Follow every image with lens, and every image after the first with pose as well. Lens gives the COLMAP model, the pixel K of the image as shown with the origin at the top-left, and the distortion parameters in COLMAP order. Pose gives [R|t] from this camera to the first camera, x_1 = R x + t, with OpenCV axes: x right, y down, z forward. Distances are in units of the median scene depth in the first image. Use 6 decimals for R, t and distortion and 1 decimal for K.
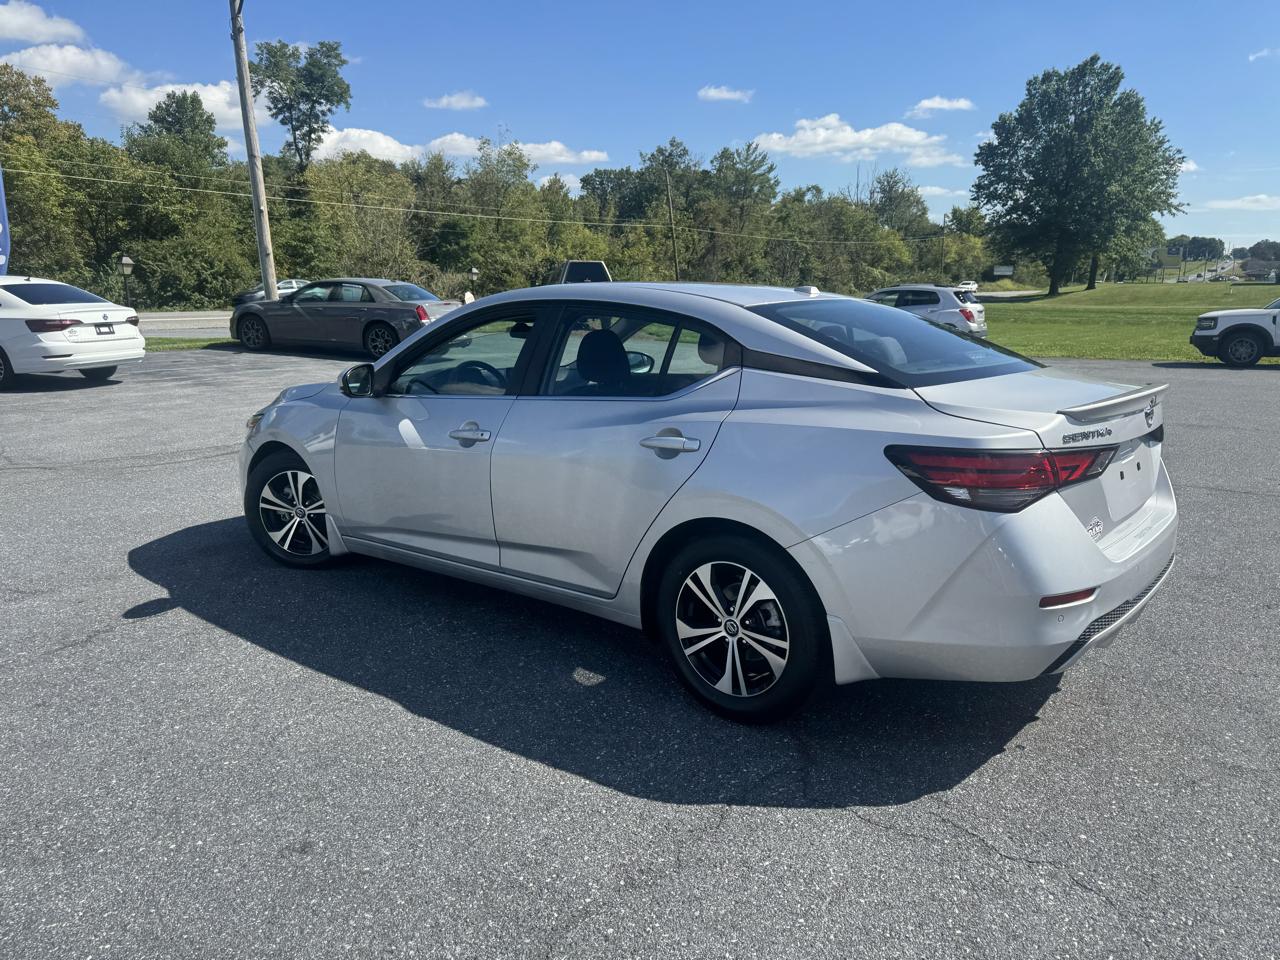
lens RADIAL K [[900.7, 0, 639.6], [0, 900.7, 512.7], [0, 0, 1]] dist [0.091706, -0.109664]
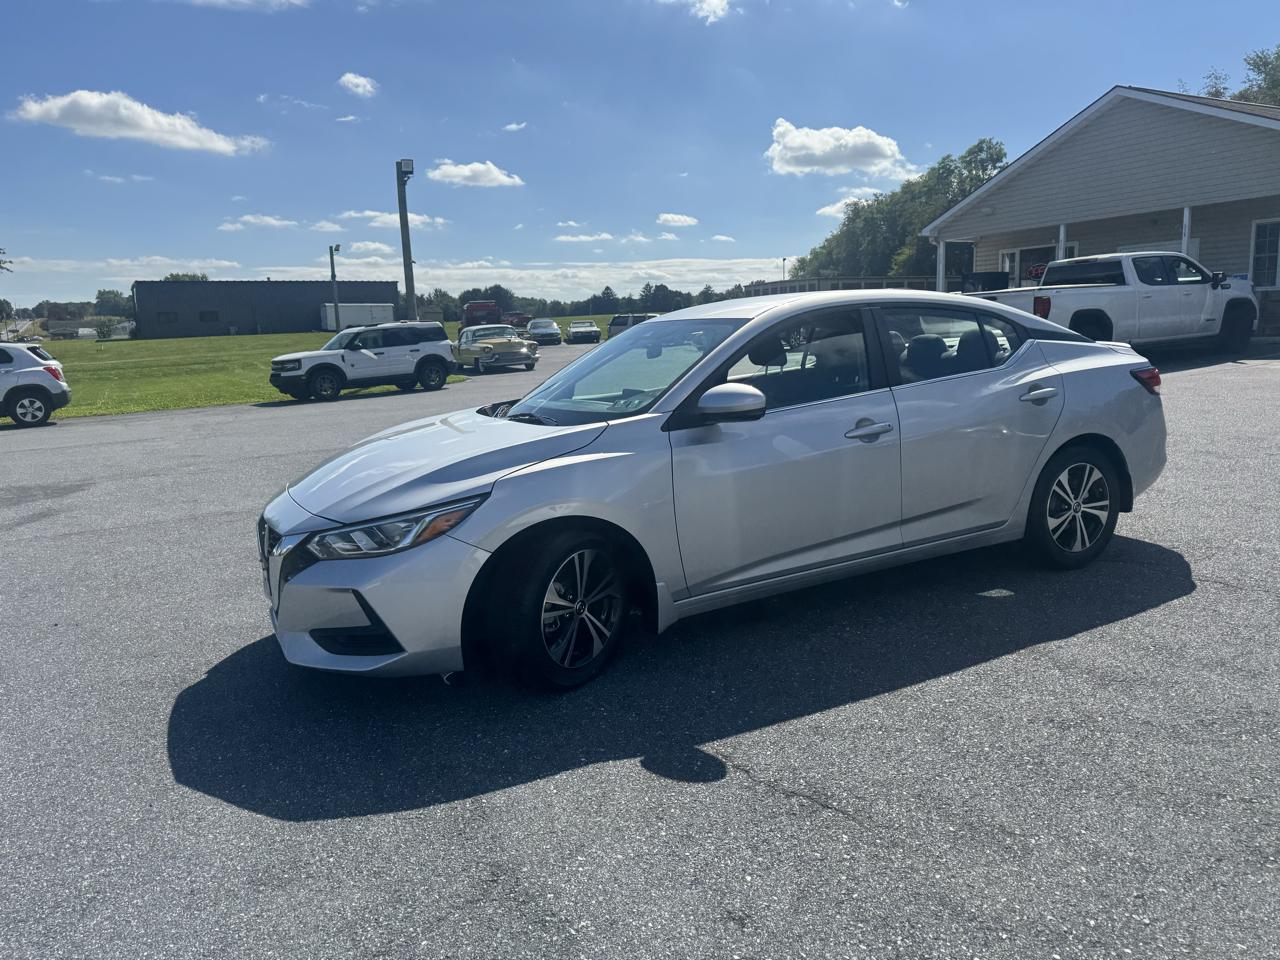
lens RADIAL K [[907.2, 0, 647.6], [0, 907.2, 528.9], [0, 0, 1]] dist [0.100516, -0.154296]
pose [[0.380439, -0.218744, 0.898564, -0.081356], [0.261062, 0.957510, 0.122564, -0.011174], [-0.887194, 0.187952, 0.421380, 0.051389]]
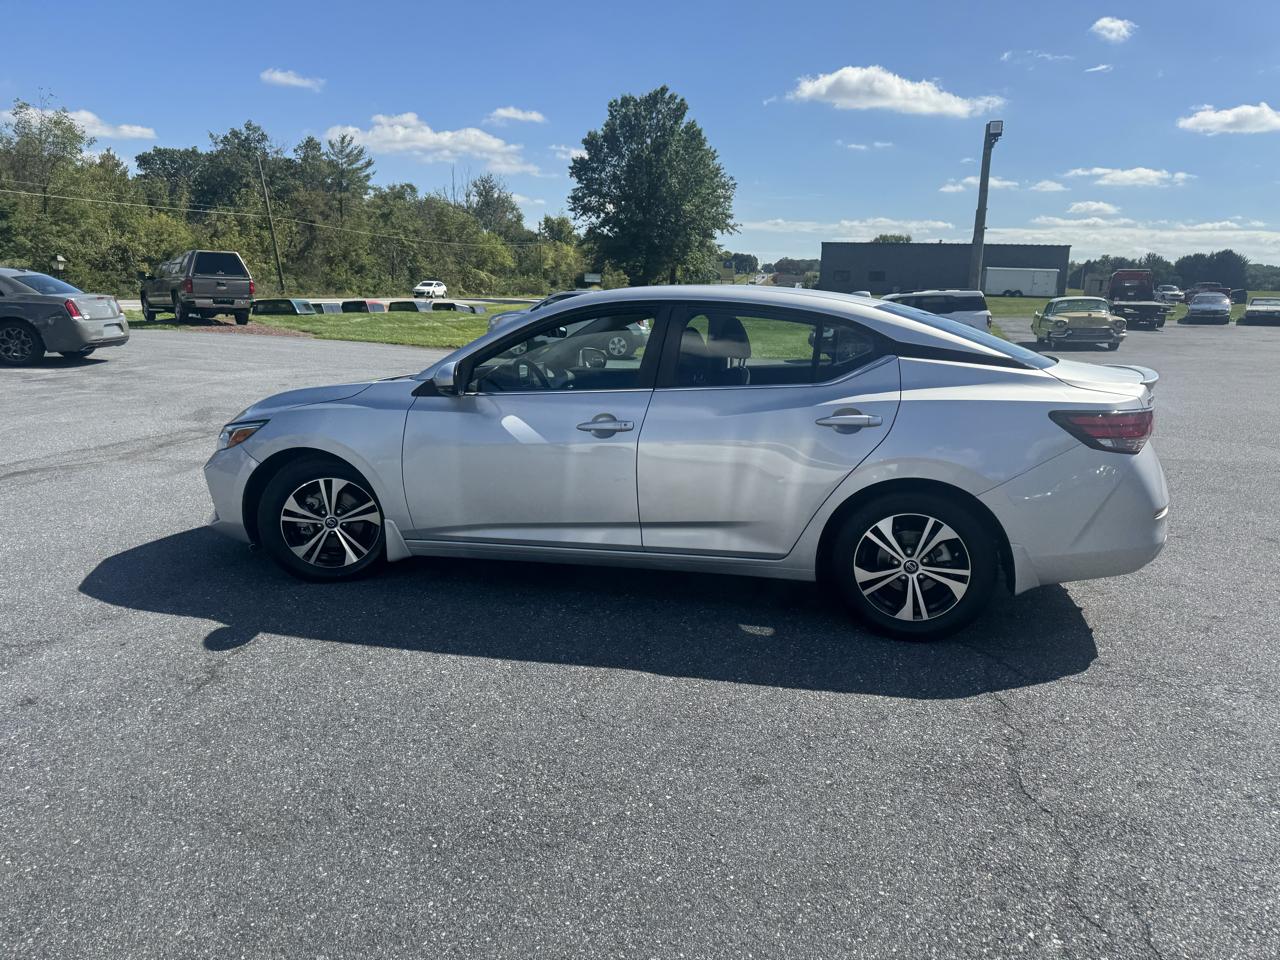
lens RADIAL K [[905.1, 0, 635.4], [0, 905.1, 522.0], [0, 0, 1]] dist [0.052247, -0.049329]
pose [[0.907099, -0.087799, 0.411658, -0.038728], [0.084124, 0.996087, 0.027078, 0.000037], [-0.412425, 0.010068, 0.910936, 0.000953]]
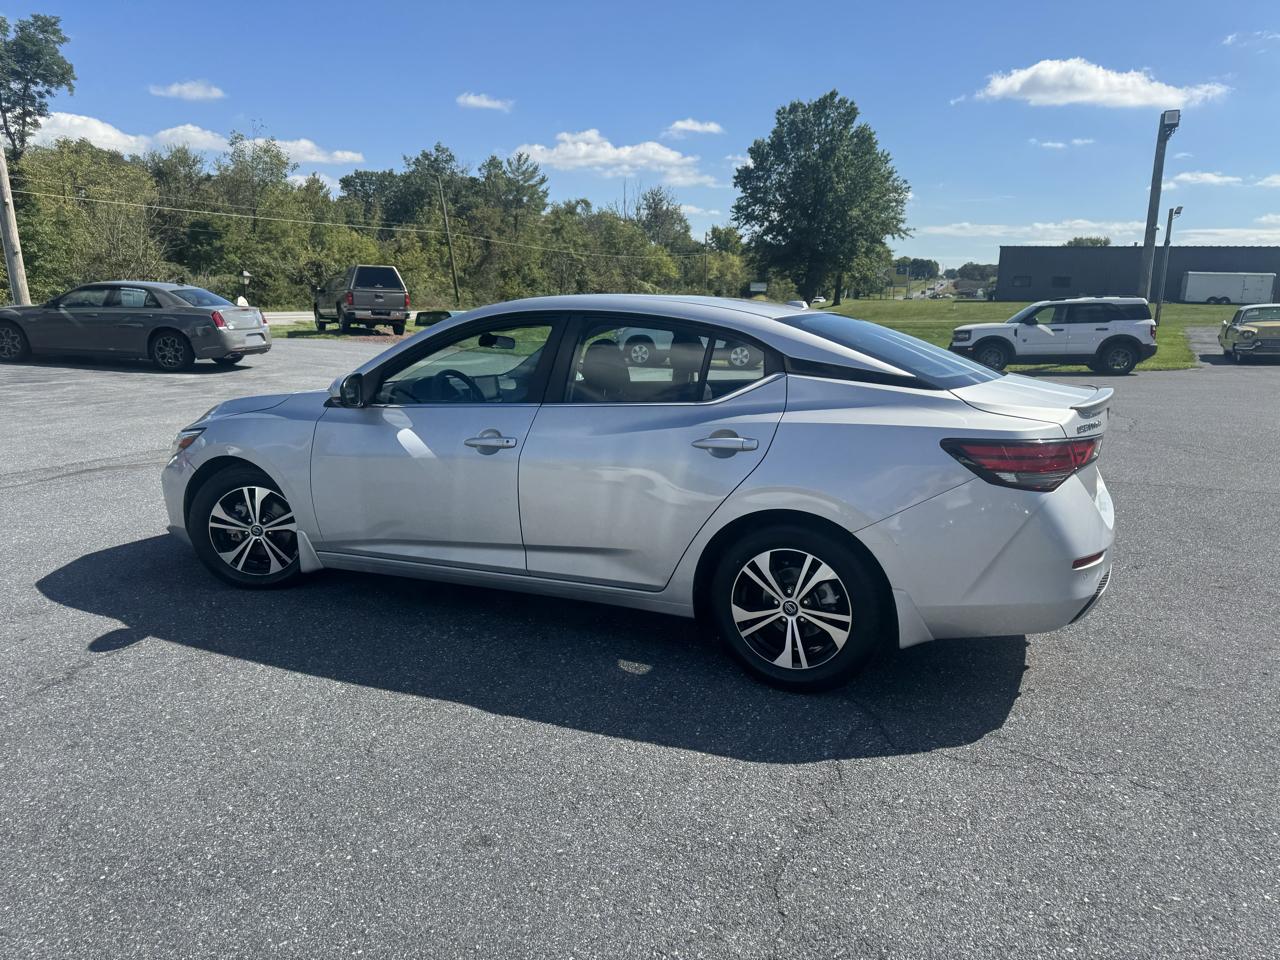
lens RADIAL K [[904.5, 0, 638.5], [0, 904.5, 521.5], [0, 0, 1]] dist [0.062667, -0.056421]
pose [[0.969155, -0.046559, 0.242015, -0.017715], [0.046869, 0.998891, 0.004481, 0.000391], [-0.241956, 0.007000, 0.970262, -0.001791]]
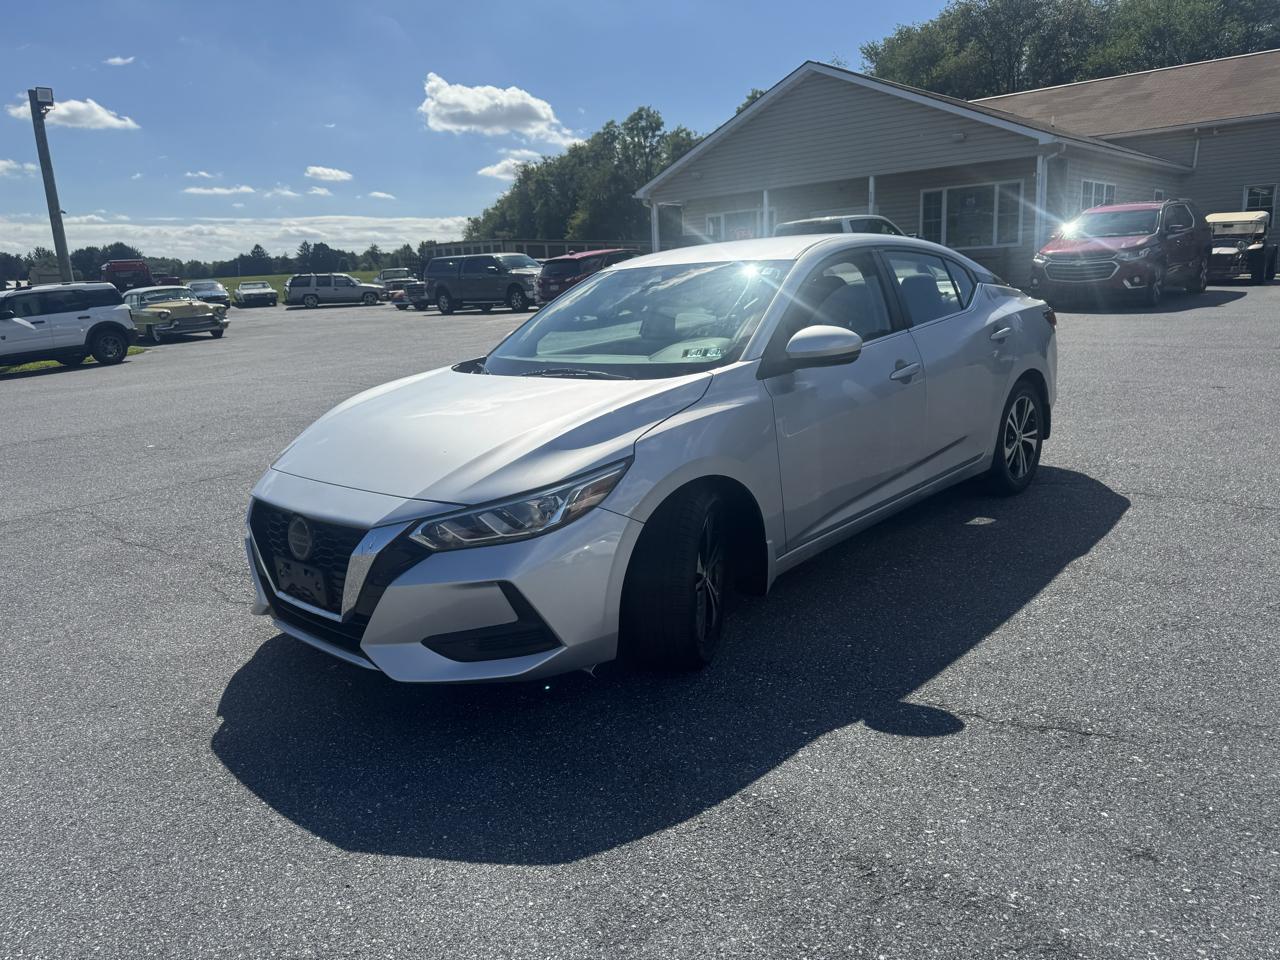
lens RADIAL K [[916.9, 0, 653.2], [0, 916.9, 517.4], [0, 0, 1]] dist [0.048499, -0.058592]
pose [[0.029336, -0.260936, 0.964910, -0.083139], [0.284099, 0.927691, 0.242233, -0.017632], [-0.958346, 0.267024, 0.101347, 0.078037]]
